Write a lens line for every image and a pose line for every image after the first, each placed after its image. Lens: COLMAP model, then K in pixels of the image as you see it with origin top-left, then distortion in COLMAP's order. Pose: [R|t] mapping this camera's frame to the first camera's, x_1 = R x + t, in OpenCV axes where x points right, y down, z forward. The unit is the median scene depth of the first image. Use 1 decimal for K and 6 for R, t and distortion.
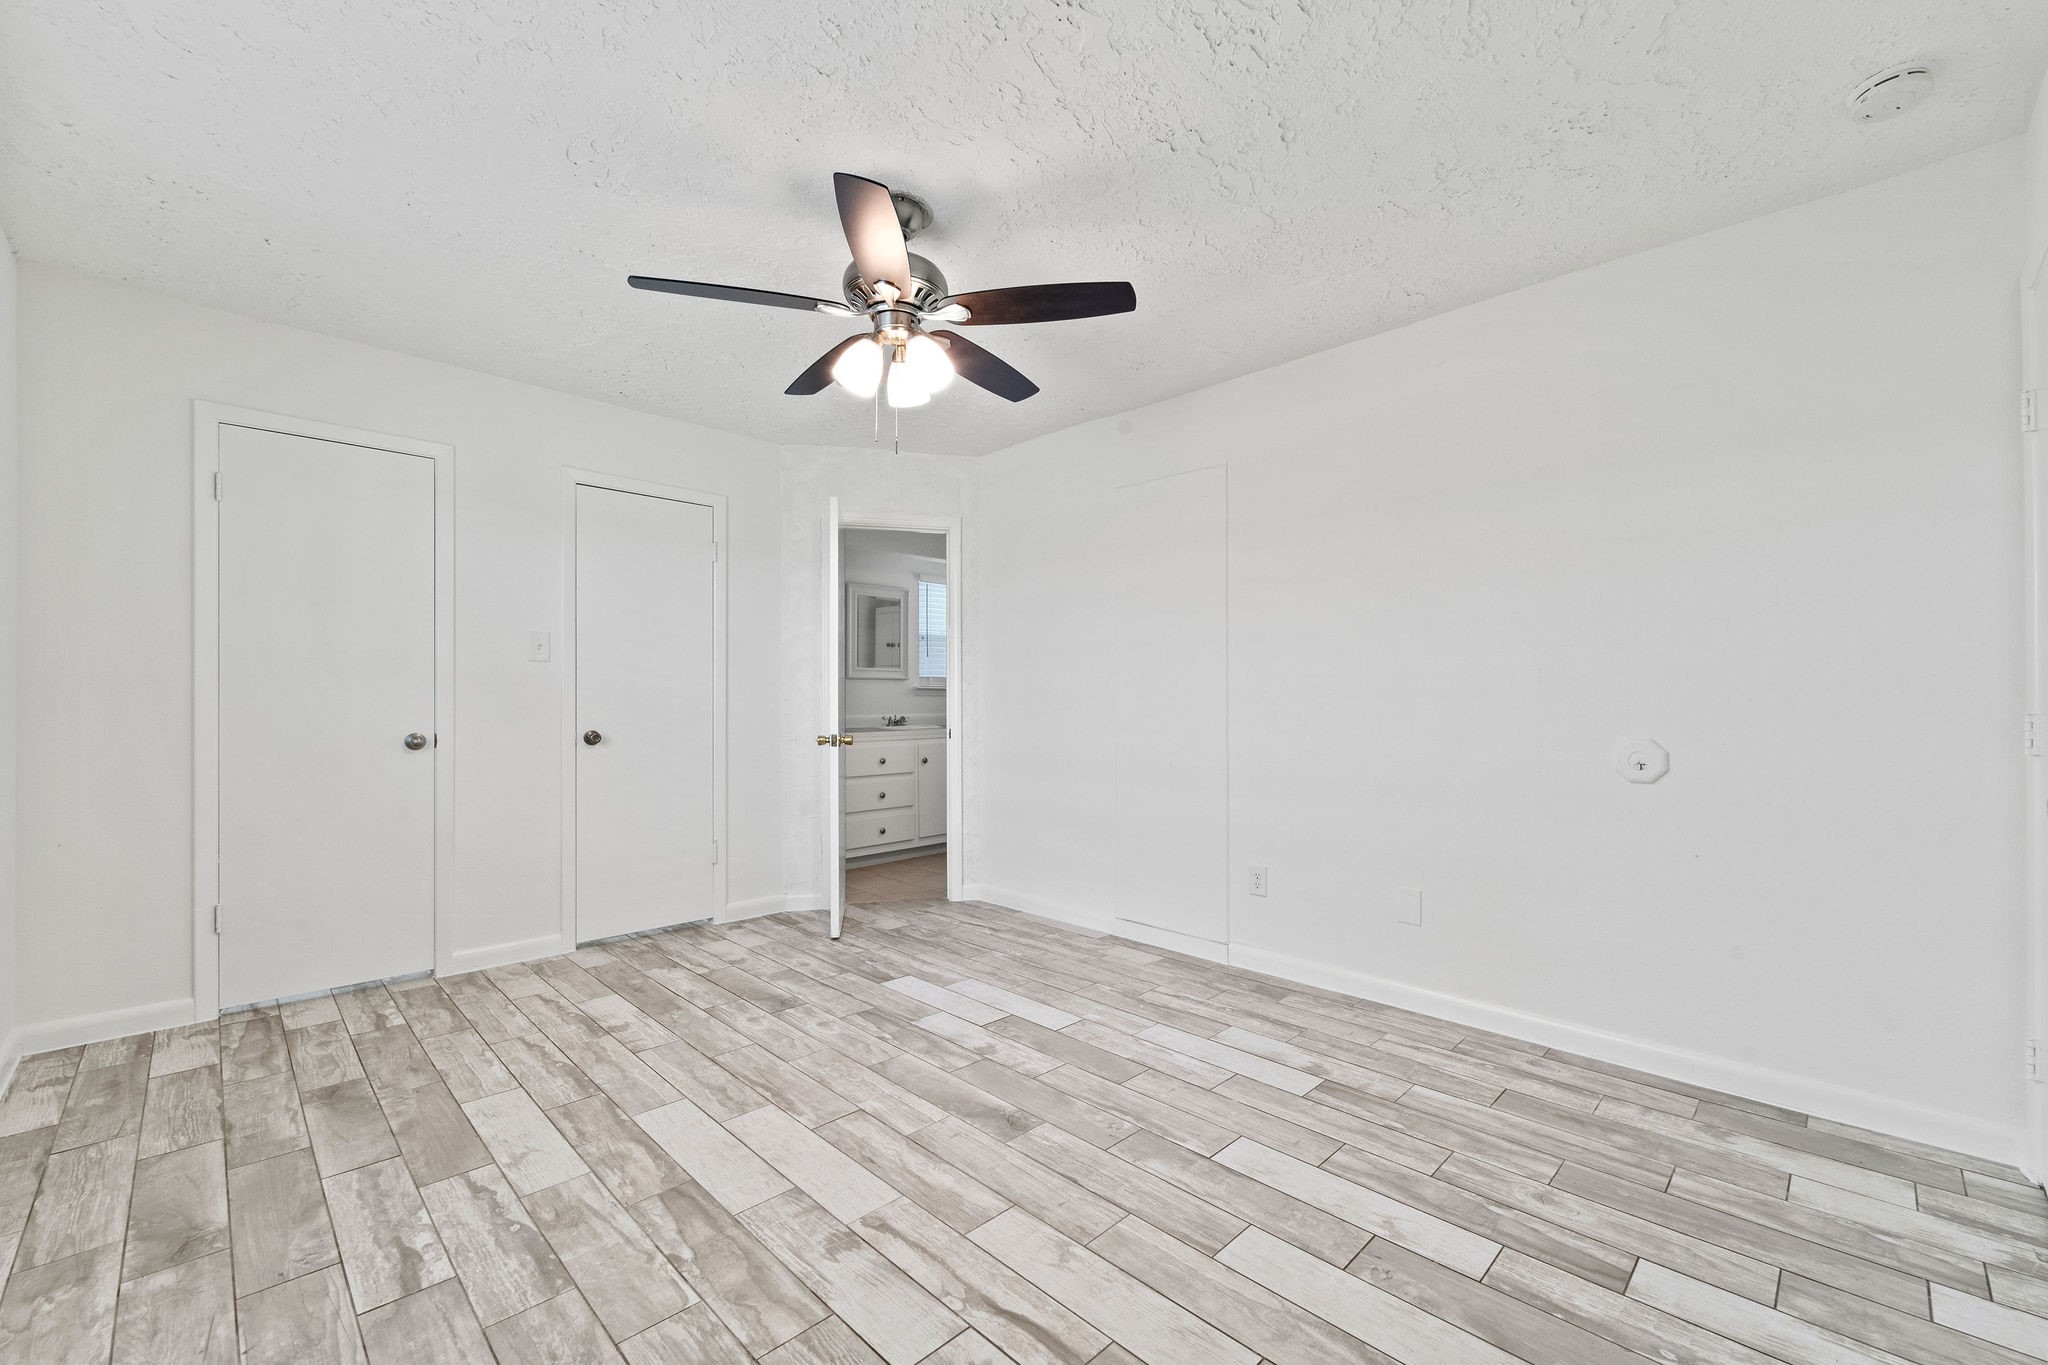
lens RADIAL K [[830.3, 0, 1043.7], [0, 830.3, 689.6], [0, 0, 1]] dist [0.003187, -0.002732]
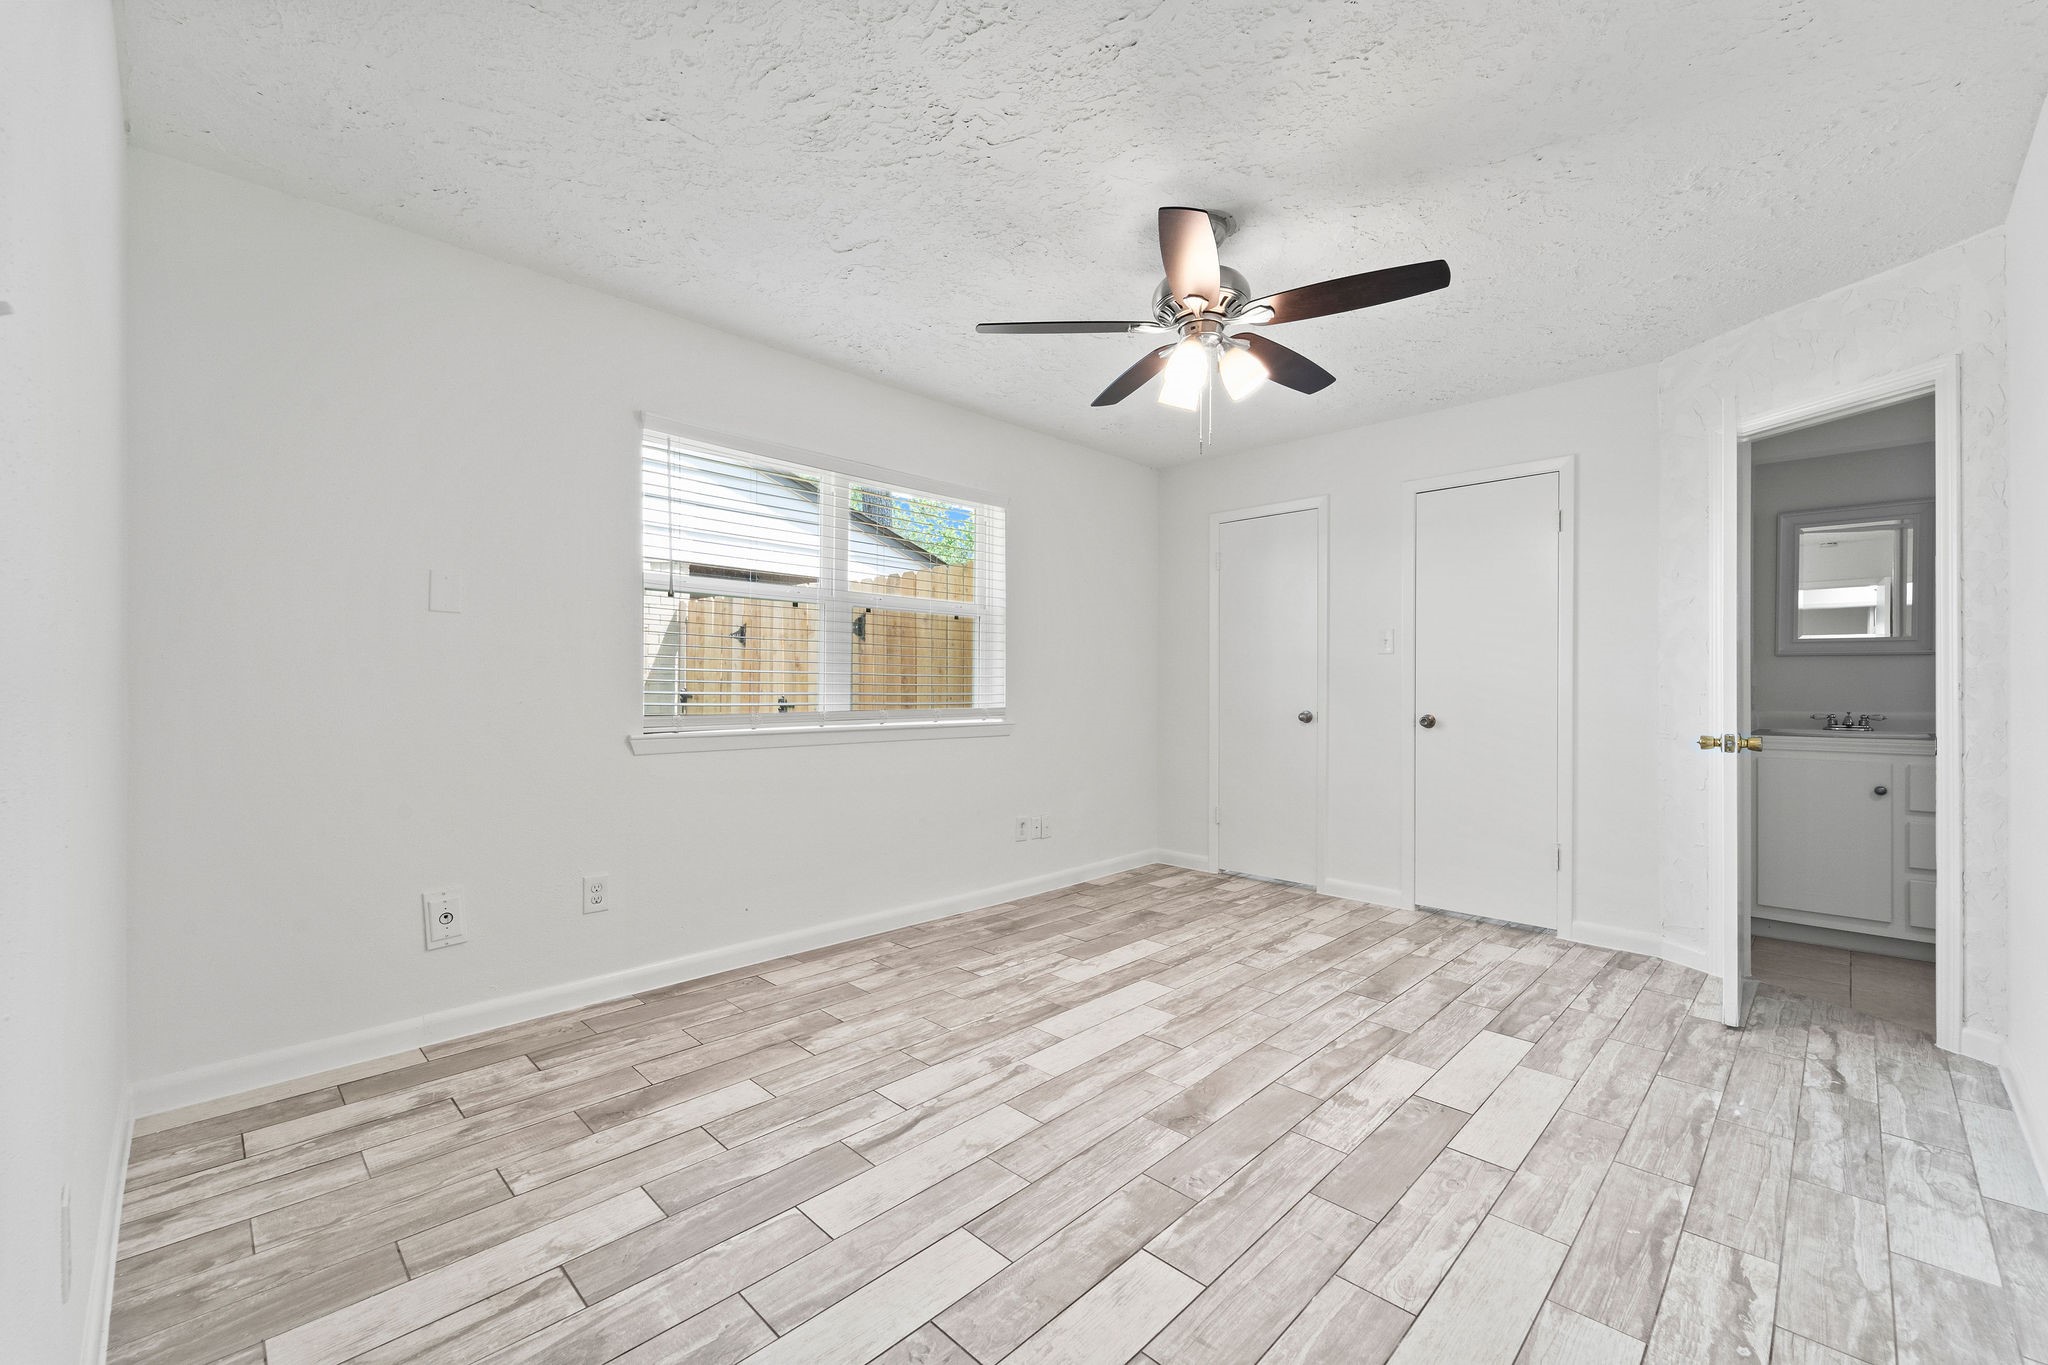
lens RADIAL K [[830.3, 0, 1043.7], [0, 830.3, 689.6], [0, 0, 1]] dist [0.003187, -0.002732]
pose [[0.009279, 0.001810, -0.999955, 0.760495], [0.009767, 0.999950, 0.001901, 0.012874], [0.999909, -0.009784, 0.009260, 0.681166]]
